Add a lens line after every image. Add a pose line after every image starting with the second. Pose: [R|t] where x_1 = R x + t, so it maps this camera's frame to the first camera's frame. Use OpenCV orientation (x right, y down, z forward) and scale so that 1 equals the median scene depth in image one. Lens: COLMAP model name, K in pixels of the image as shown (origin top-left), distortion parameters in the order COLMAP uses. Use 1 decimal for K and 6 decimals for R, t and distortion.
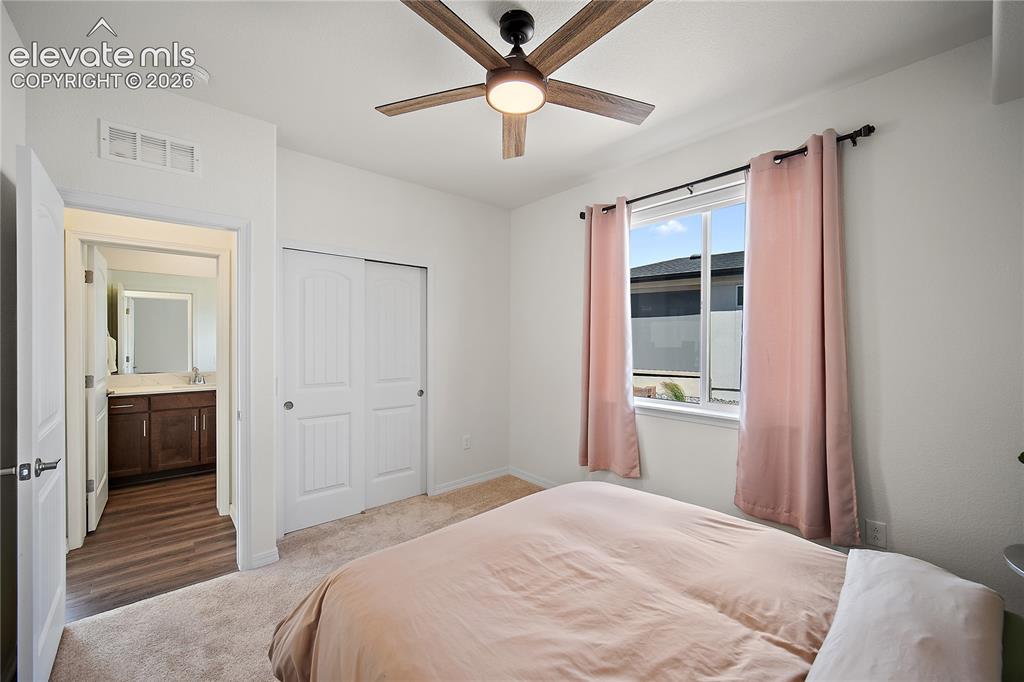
lens RADIAL K [[409.2, 0, 508.3], [0, 409.2, 341.8], [0, 0, 1]] dist [-0.000924, -0.000032]
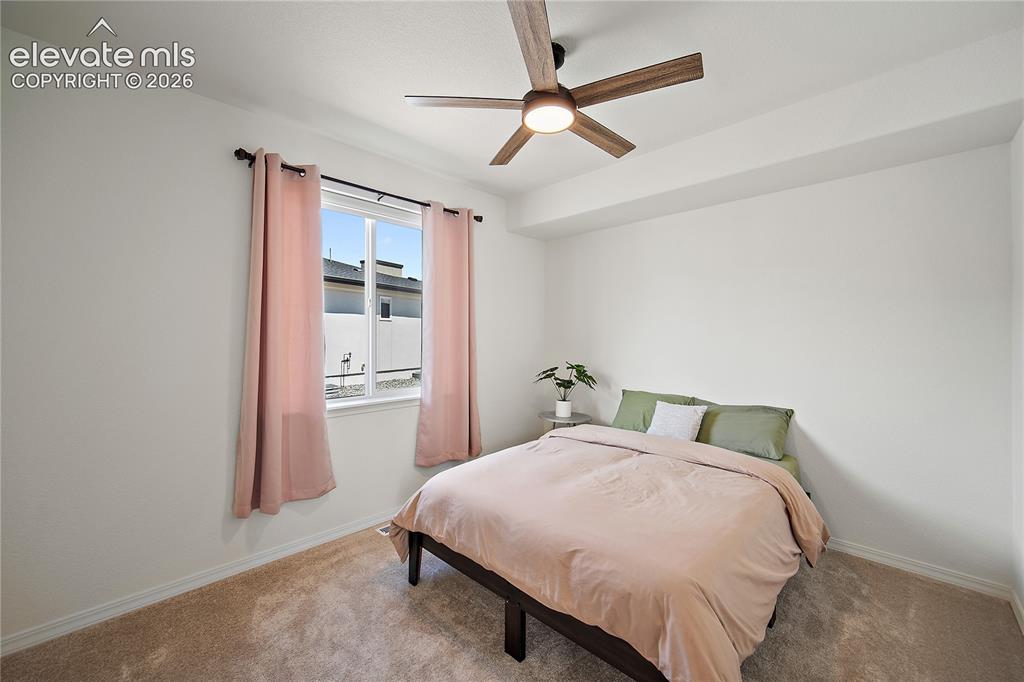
lens RADIAL K [[409.2, 0, 510.9], [0, 409.2, 338.5], [0, 0, 1]] dist [-0.000924, -0.000032]
pose [[-0.088859, -0.003334, 0.996039, -0.862424], [0.006200, 0.999973, 0.003901, 0.001251], [-0.996025, 0.006522, -0.088836, 0.969280]]
